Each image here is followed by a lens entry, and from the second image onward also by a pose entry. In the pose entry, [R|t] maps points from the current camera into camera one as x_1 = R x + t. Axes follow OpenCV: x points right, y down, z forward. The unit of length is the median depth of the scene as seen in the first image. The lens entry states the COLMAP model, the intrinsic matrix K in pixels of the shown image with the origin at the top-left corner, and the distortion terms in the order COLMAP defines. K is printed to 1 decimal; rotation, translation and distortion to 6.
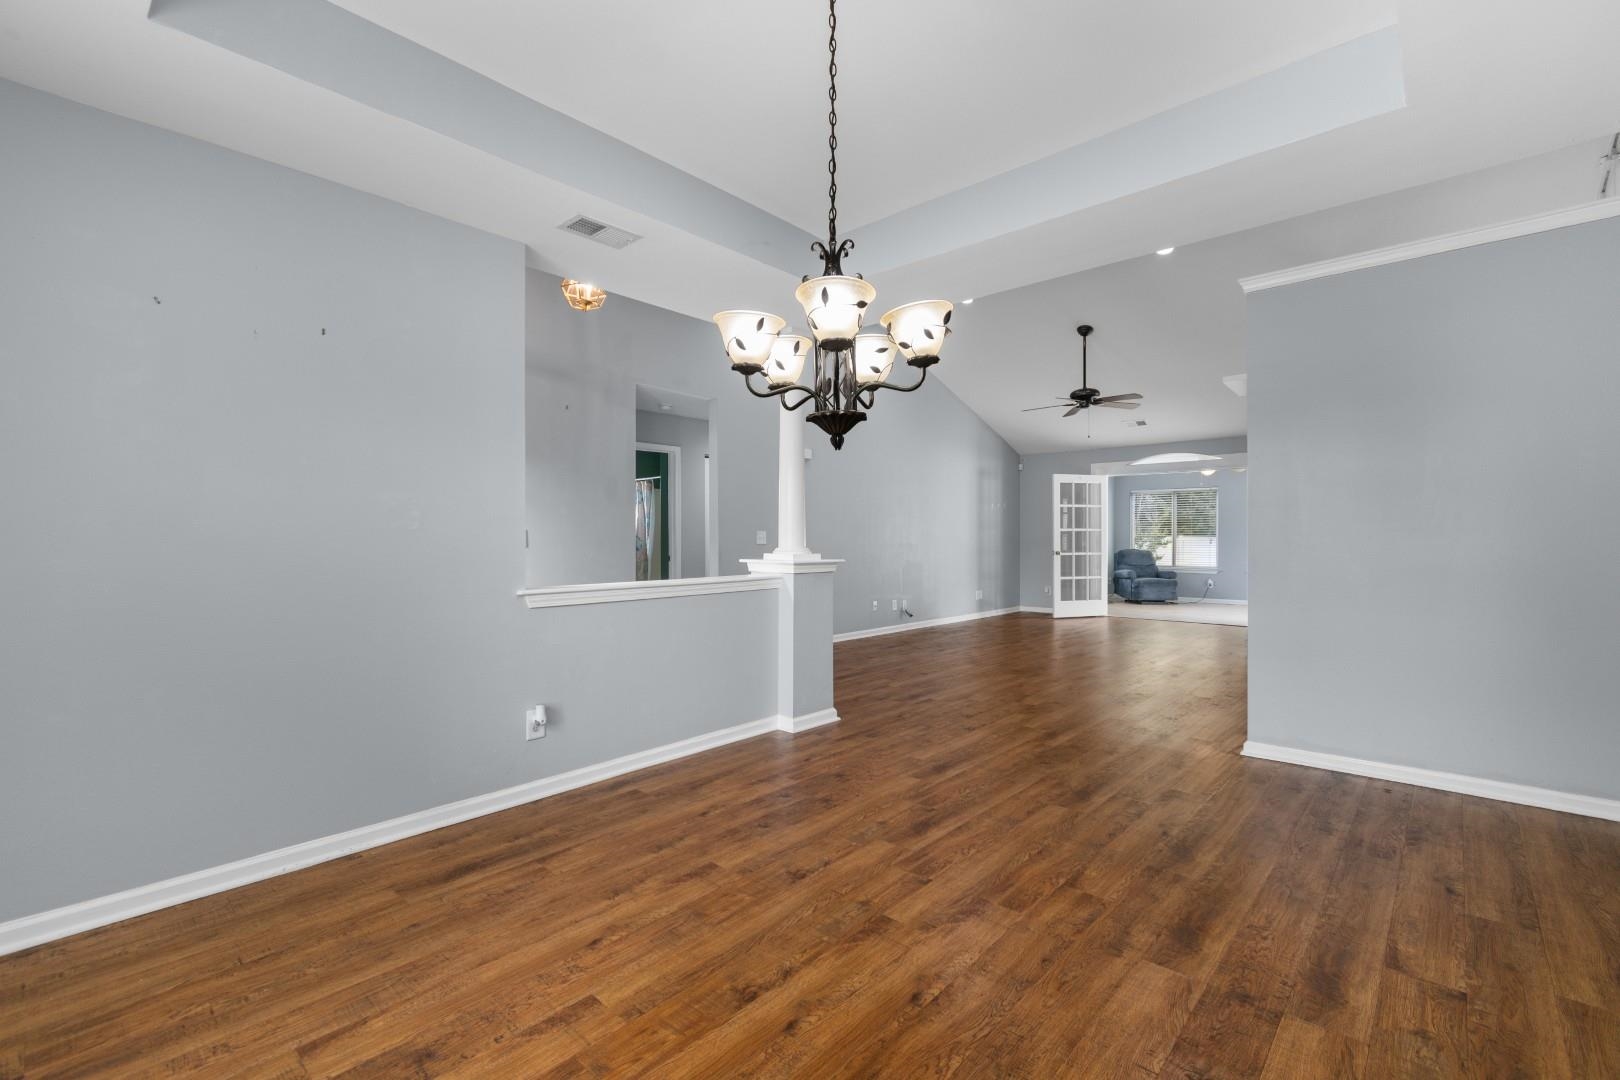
lens RADIAL K [[717.9, 0, 816.6], [0, 717.9, 534.8], [0, 0, 1]] dist [0.003064, -0.002767]
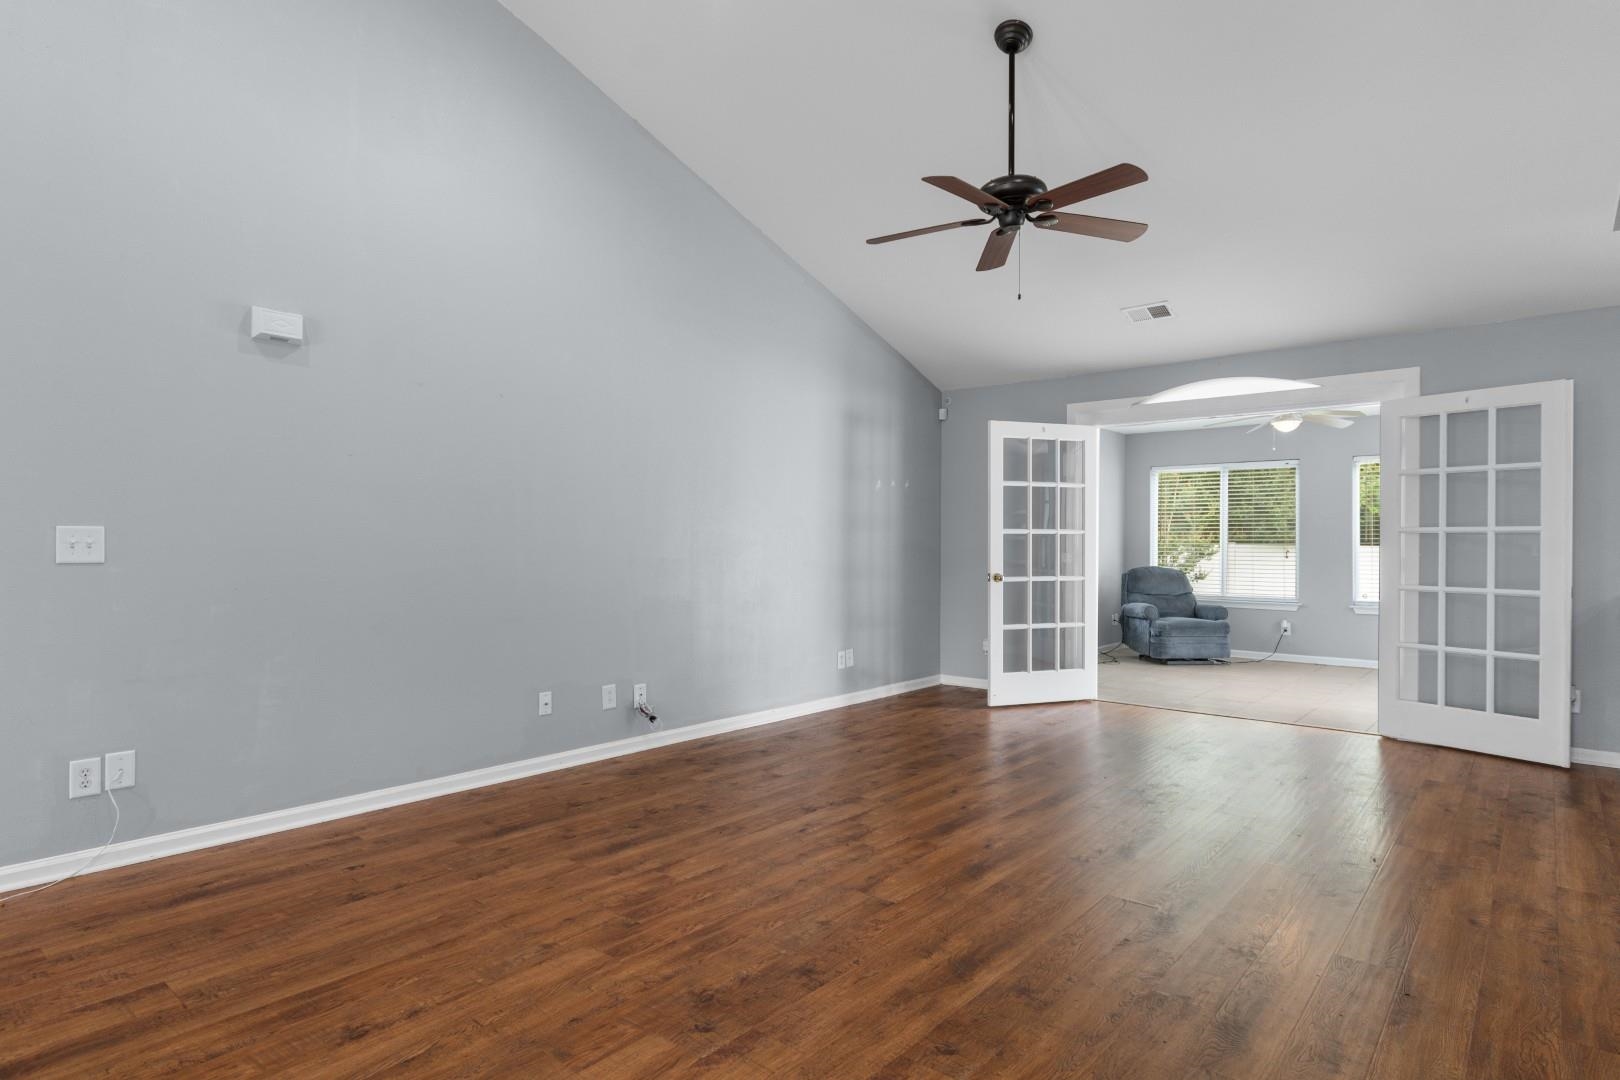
lens RADIAL K [[860.6, 0, 826.6], [0, 860.6, 541.2], [0, 0, 1]] dist [0.000391, -0.003411]
pose [[0.999476, 0.004856, 0.031987, 0.187996], [-0.004880, 0.999988, 0.000664, 0.000148], [-0.031983, -0.000820, 0.999488, 0.383647]]
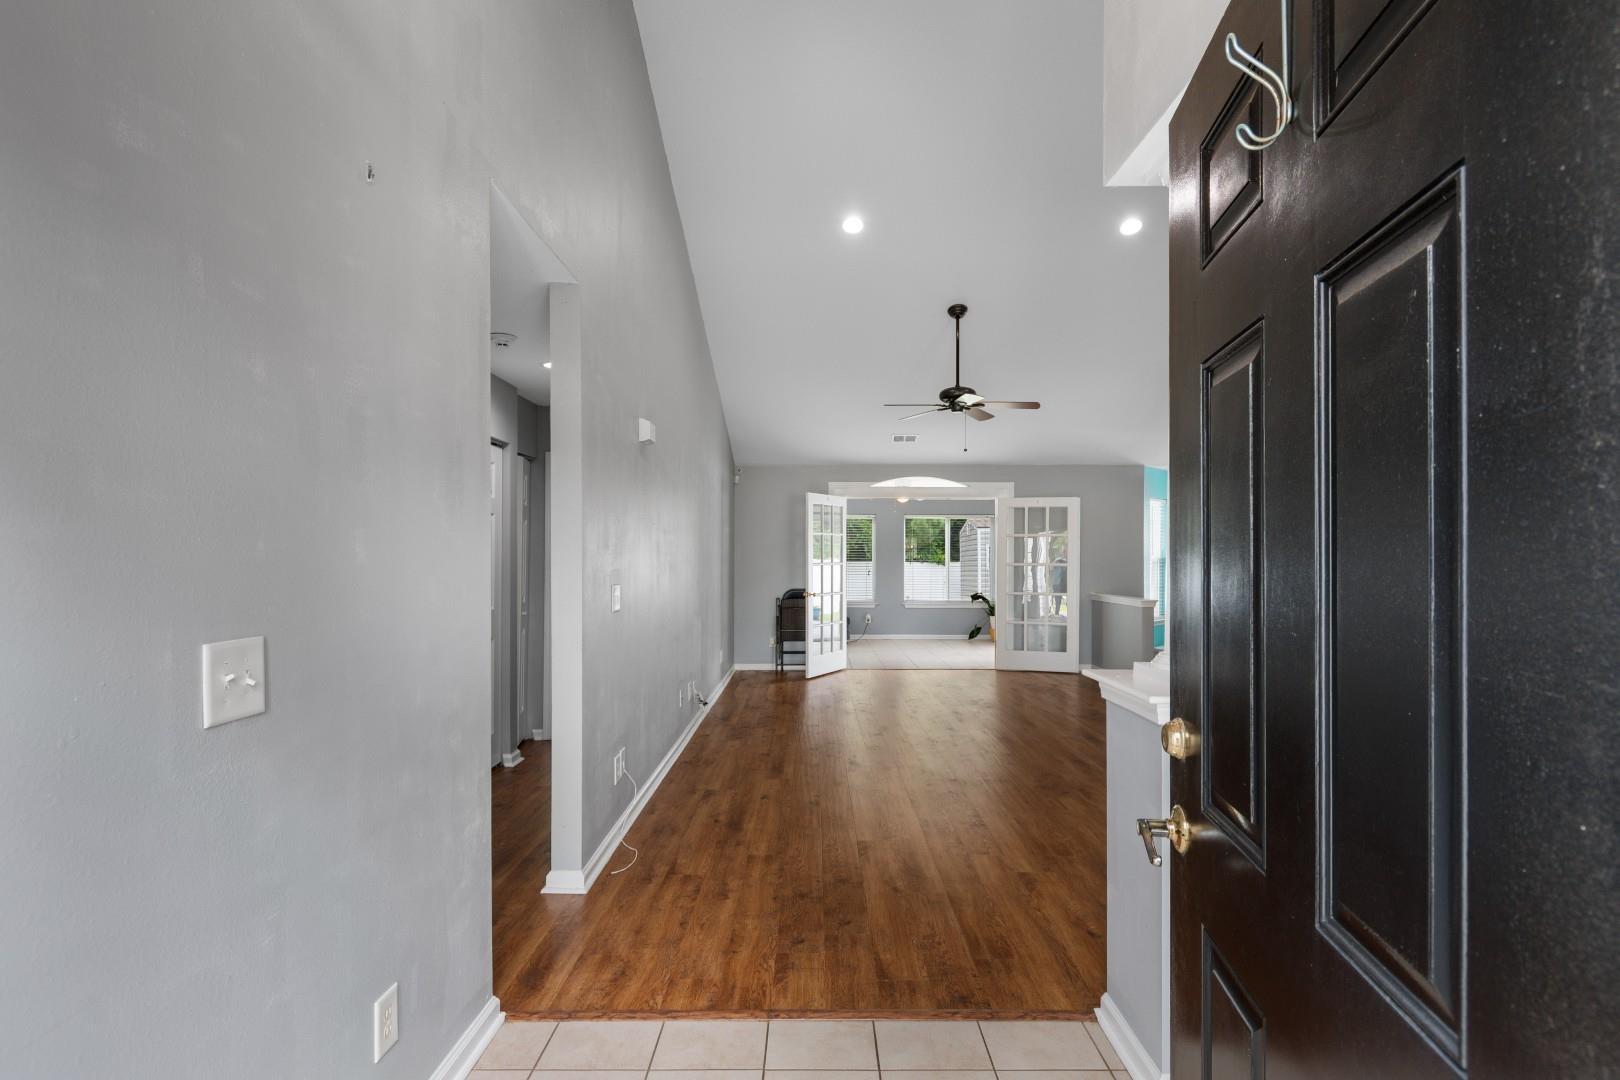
lens RADIAL K [[778.3, 0, 800.4], [0, 778.3, 557.9], [0, 0, 1]] dist [0.005264, -0.001405]
pose [[0.751528, 0.000473, 0.659701, -0.221833], [-0.005572, 0.999969, 0.005631, -0.018408], [-0.659678, -0.007908, 0.751507, 0.356566]]
